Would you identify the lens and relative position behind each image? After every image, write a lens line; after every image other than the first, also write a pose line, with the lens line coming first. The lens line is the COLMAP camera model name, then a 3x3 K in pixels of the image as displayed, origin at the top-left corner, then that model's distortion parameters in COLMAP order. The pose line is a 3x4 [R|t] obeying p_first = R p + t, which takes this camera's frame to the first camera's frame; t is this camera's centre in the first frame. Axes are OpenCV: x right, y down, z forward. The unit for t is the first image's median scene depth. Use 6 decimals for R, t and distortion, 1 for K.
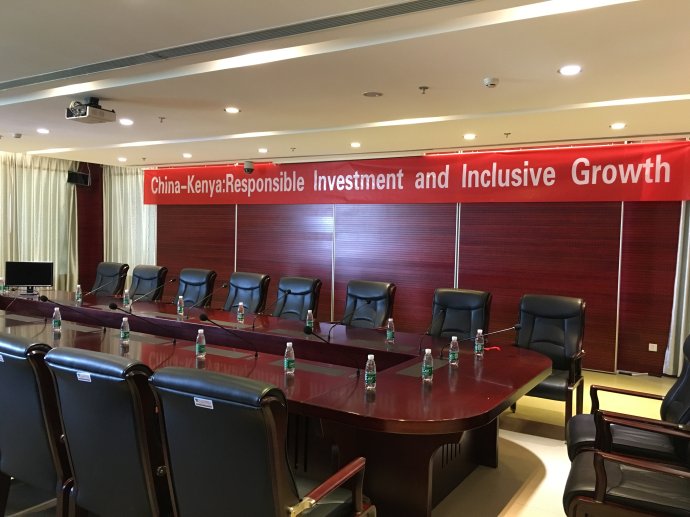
lens RADIAL K [[583.9, 0, 345.0], [0, 583.9, 258.5], [0, 0, 1]] dist [0.093798, -0.141029]
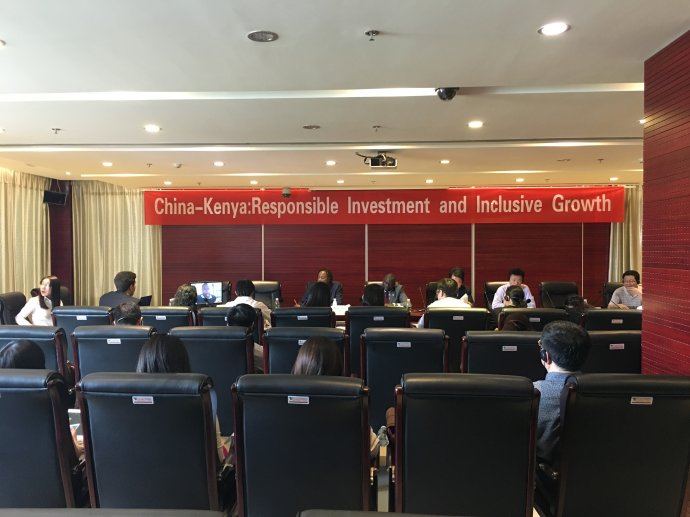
lens RADIAL K [[583.9, 0, 345.0], [0, 583.9, 258.5], [0, 0, 1]] dist [0.093798, -0.141029]
pose [[0.878624, -0.035481, 0.476195, -0.653233], [0.044909, 0.998956, -0.008430, -0.011977], [-0.475398, 0.028792, 0.879299, -0.067277]]
